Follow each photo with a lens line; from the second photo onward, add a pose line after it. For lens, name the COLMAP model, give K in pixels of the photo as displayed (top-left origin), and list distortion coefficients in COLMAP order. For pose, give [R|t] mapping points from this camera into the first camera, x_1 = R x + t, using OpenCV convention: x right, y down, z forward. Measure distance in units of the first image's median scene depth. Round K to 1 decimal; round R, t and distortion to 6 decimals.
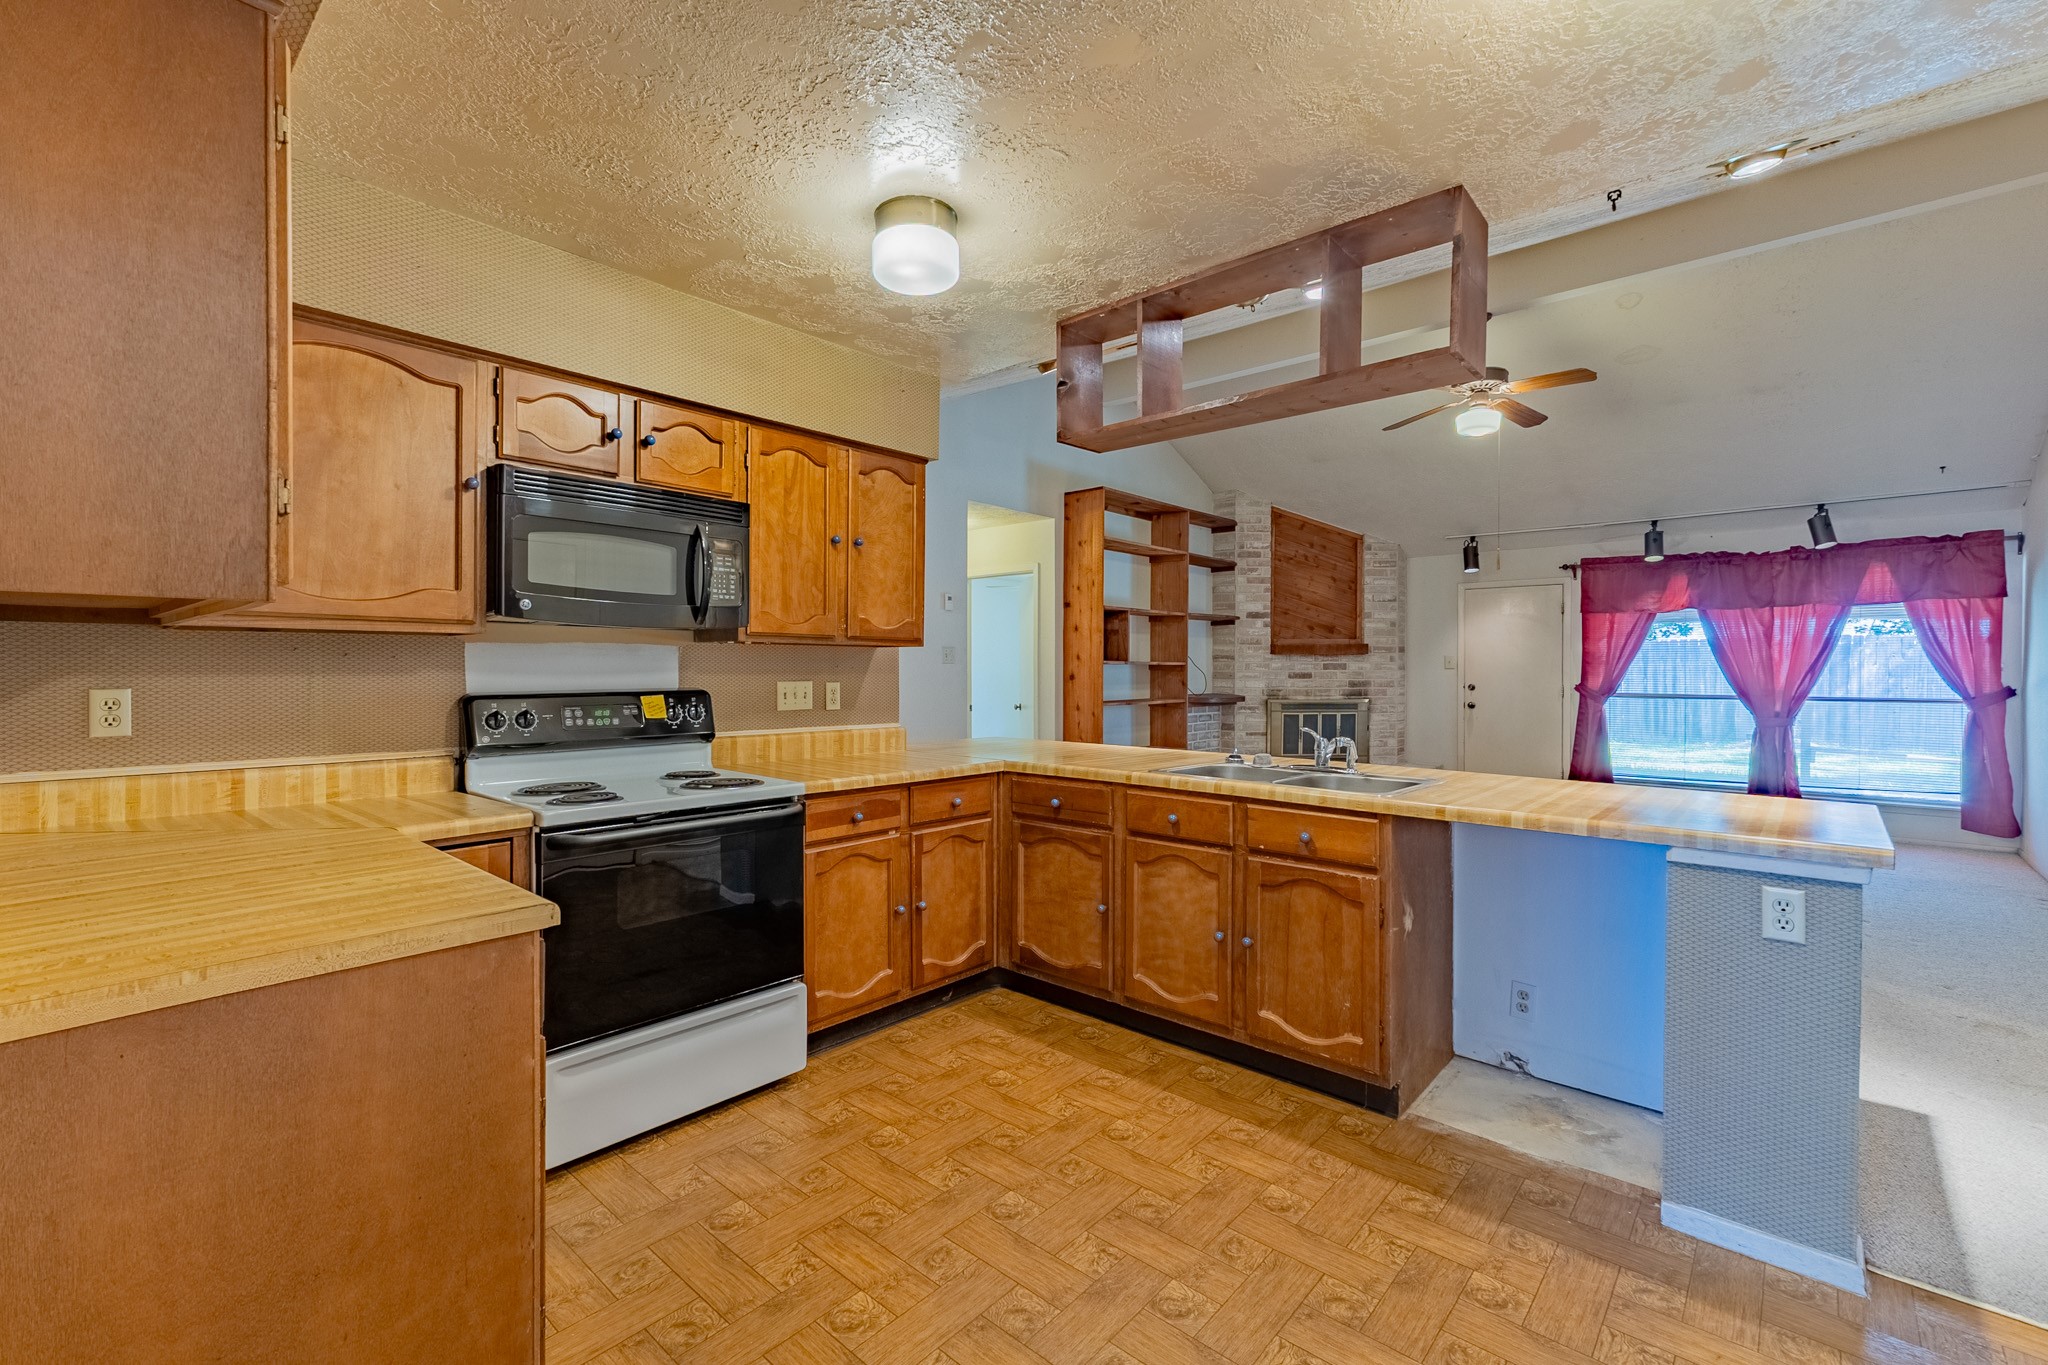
lens RADIAL K [[879.1, 0, 1006.6], [0, 879.1, 677.9], [0, 0, 1]] dist [-0.001384, -0.000124]
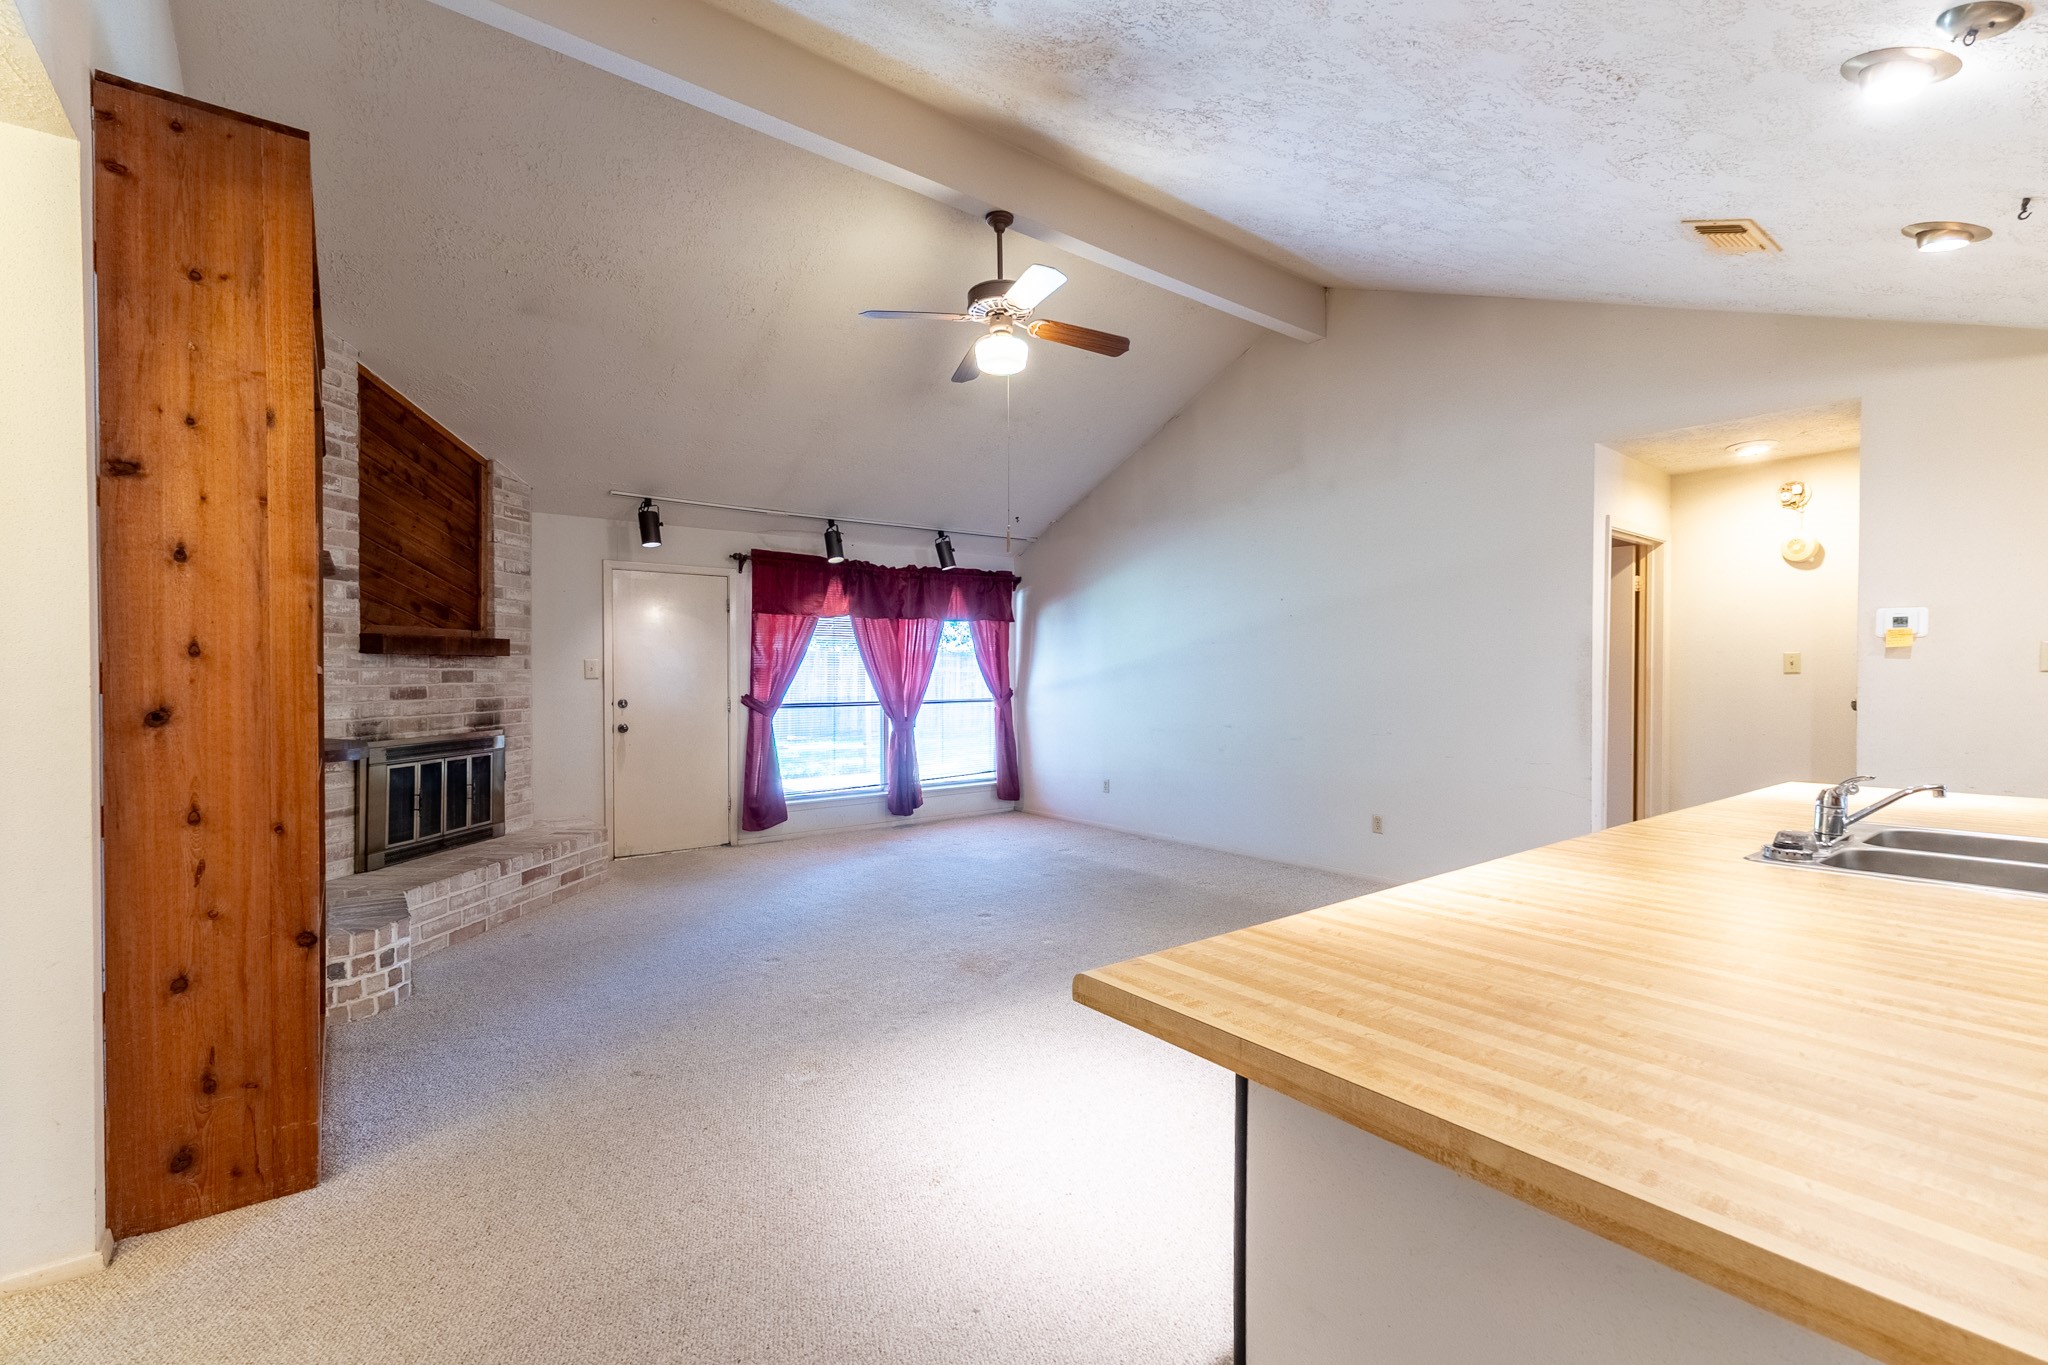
lens RADIAL K [[877.6, 0, 1024.0], [0, 877.6, 682.5], [0, 0, 1]] dist [0.002289, 0.000306]
pose [[0.163277, -0.012099, 0.986506, -0.348701], [0.016703, 0.999815, 0.009498, -0.020657], [-0.986439, 0.014927, 0.163449, 1.361327]]
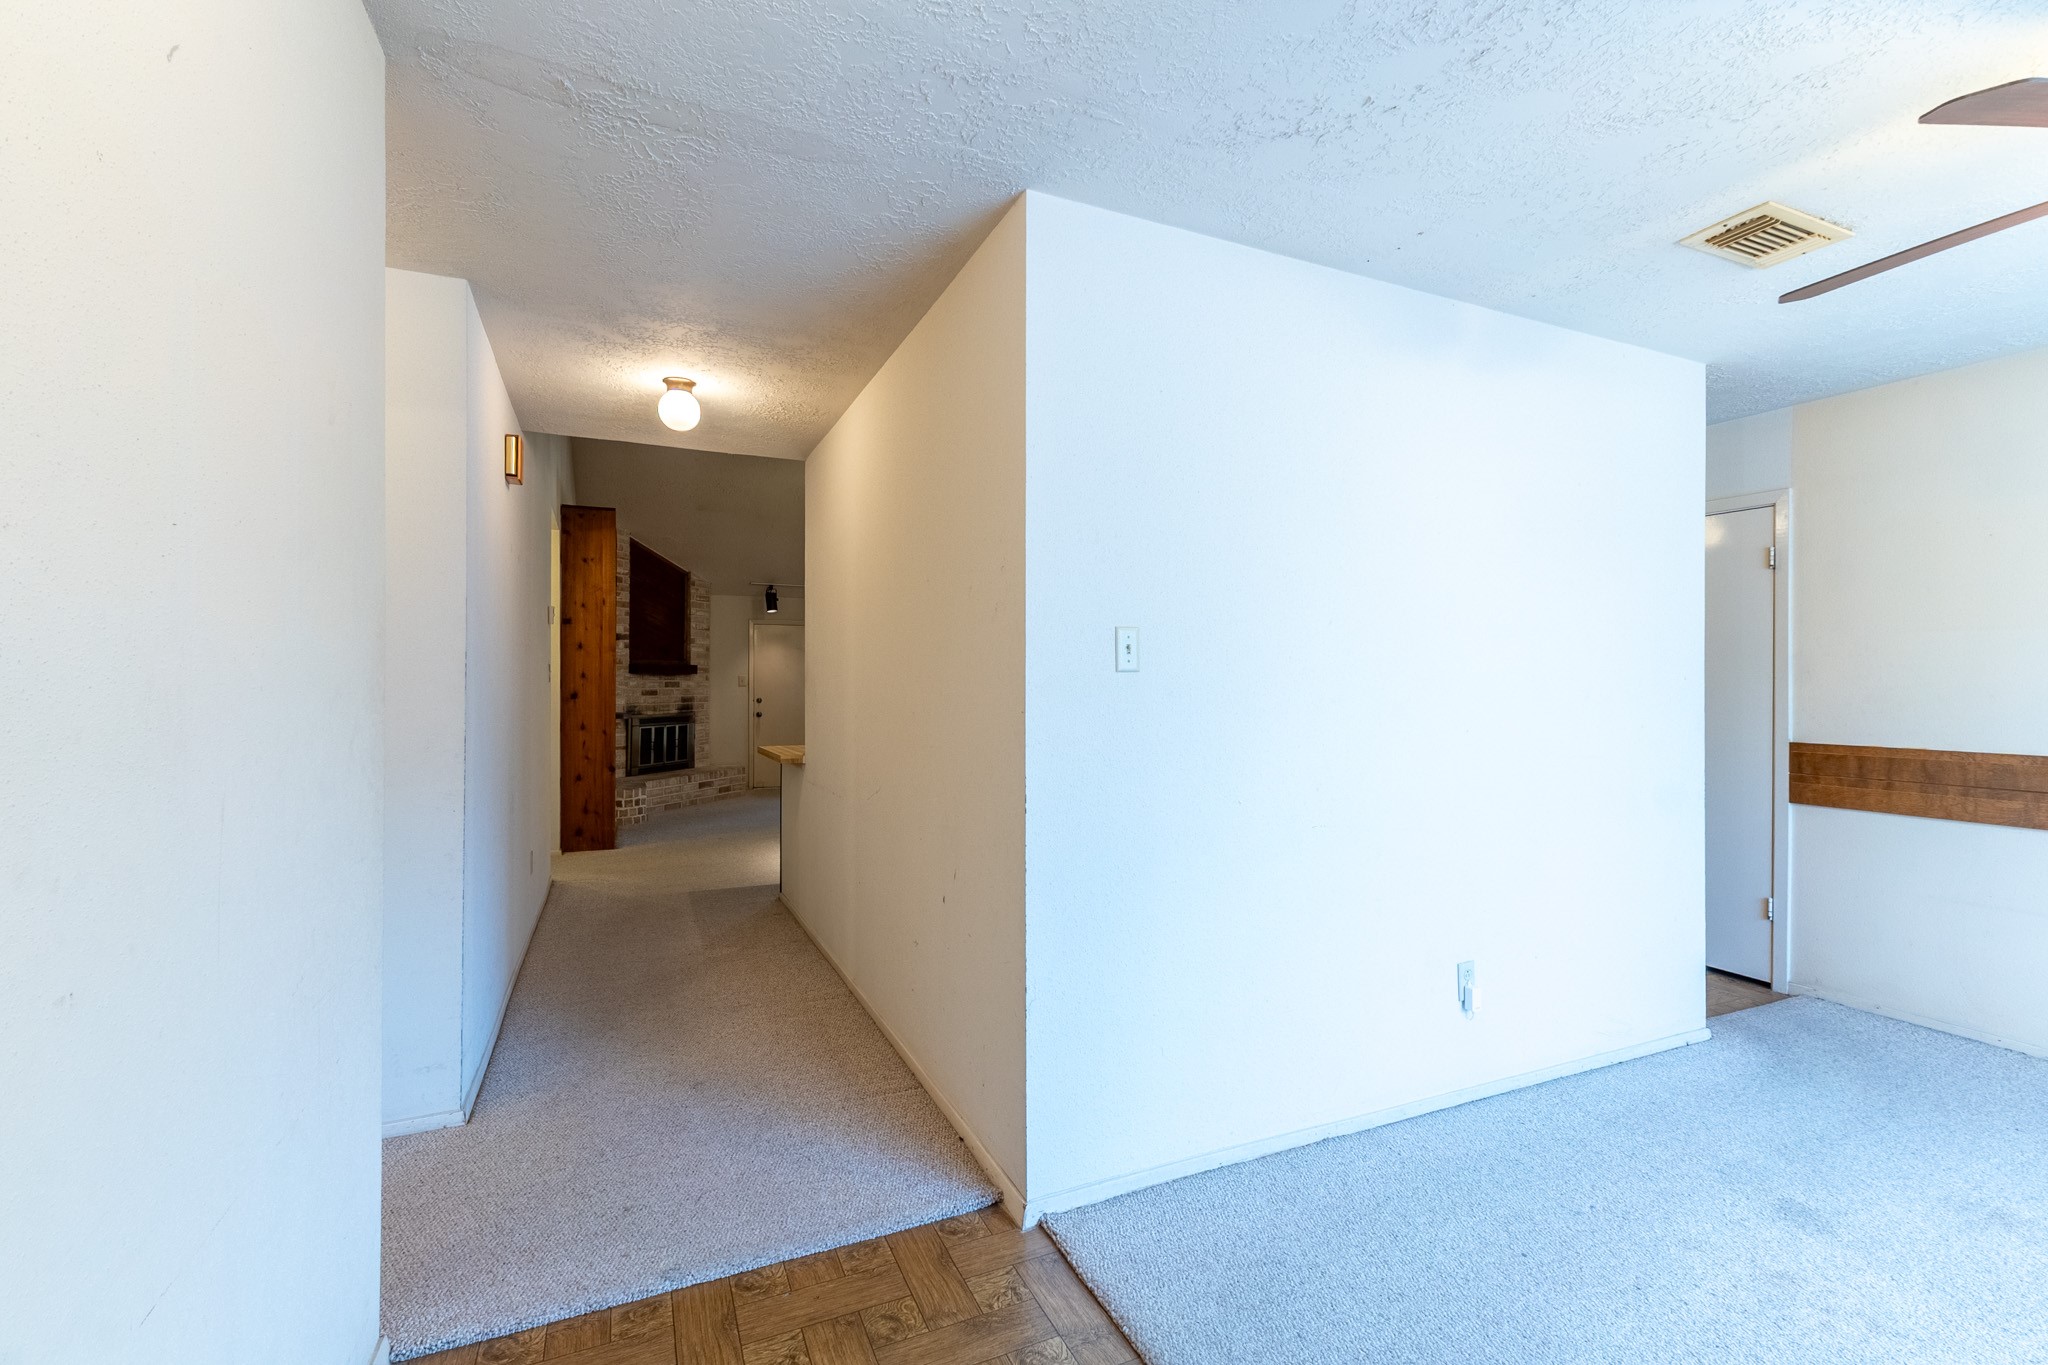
lens RADIAL K [[890.1, 0, 1024.0], [0, 890.1, 682.5], [0, 0, 1]] dist [0.000091, 0.000057]
pose [[0.386652, 0.000725, 0.922225, -1.316538], [0.013165, 0.999893, -0.006305, -0.005500], [-0.922132, 0.014579, 0.386602, 0.327226]]
